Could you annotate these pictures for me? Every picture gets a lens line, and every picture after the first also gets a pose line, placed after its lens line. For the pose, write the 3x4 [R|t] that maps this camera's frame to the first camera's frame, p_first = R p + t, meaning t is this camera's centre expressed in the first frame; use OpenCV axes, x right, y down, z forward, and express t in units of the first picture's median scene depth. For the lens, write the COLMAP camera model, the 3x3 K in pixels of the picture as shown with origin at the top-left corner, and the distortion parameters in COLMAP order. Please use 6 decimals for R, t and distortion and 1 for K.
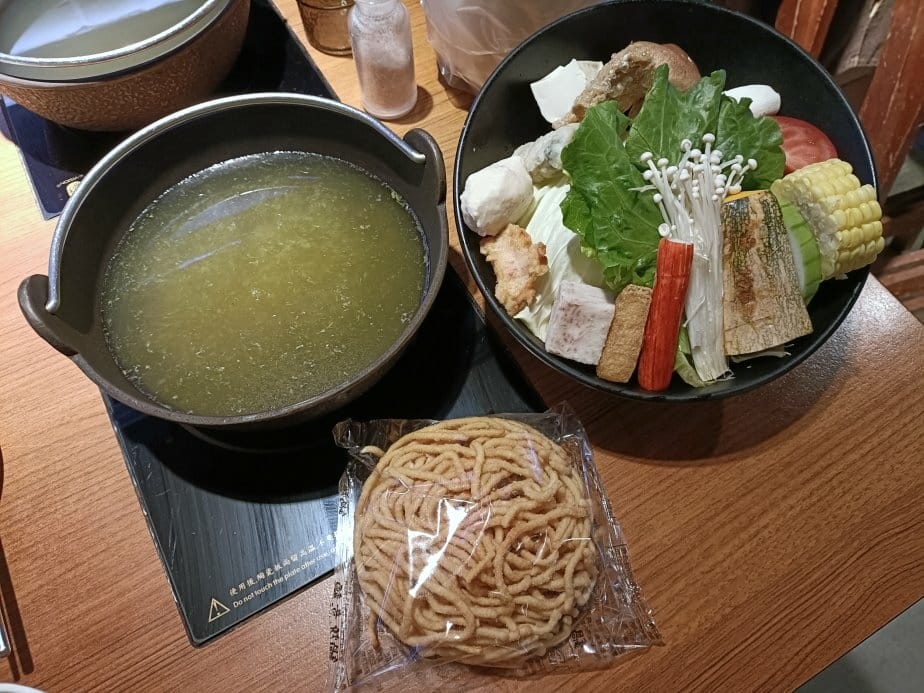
lens RADIAL K [[706.3, 0, 461.5], [0, 706.3, 357.0], [0, 0, 1]] dist [0.068456, -0.031365]
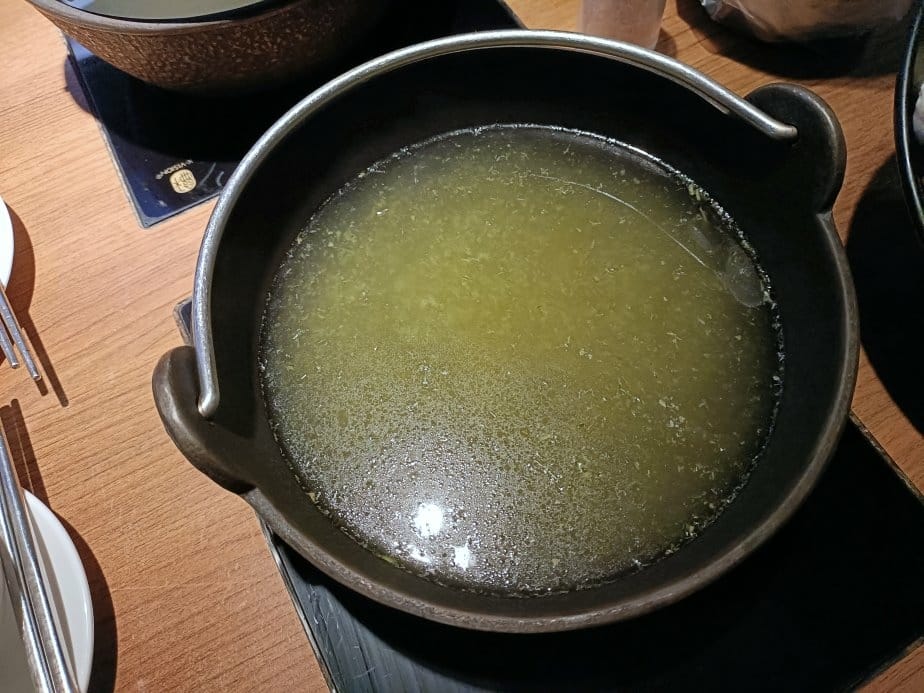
lens RADIAL K [[668.7, 0, 462.0], [0, 668.7, 346.5], [0, 0, 1]] dist [0.079418, -0.104021]
pose [[0.999971, -0.006882, -0.003352, -0.314791], [0.007058, 0.998426, 0.055635, -0.128186], [0.002964, -0.055657, 0.998446, 0.399345]]
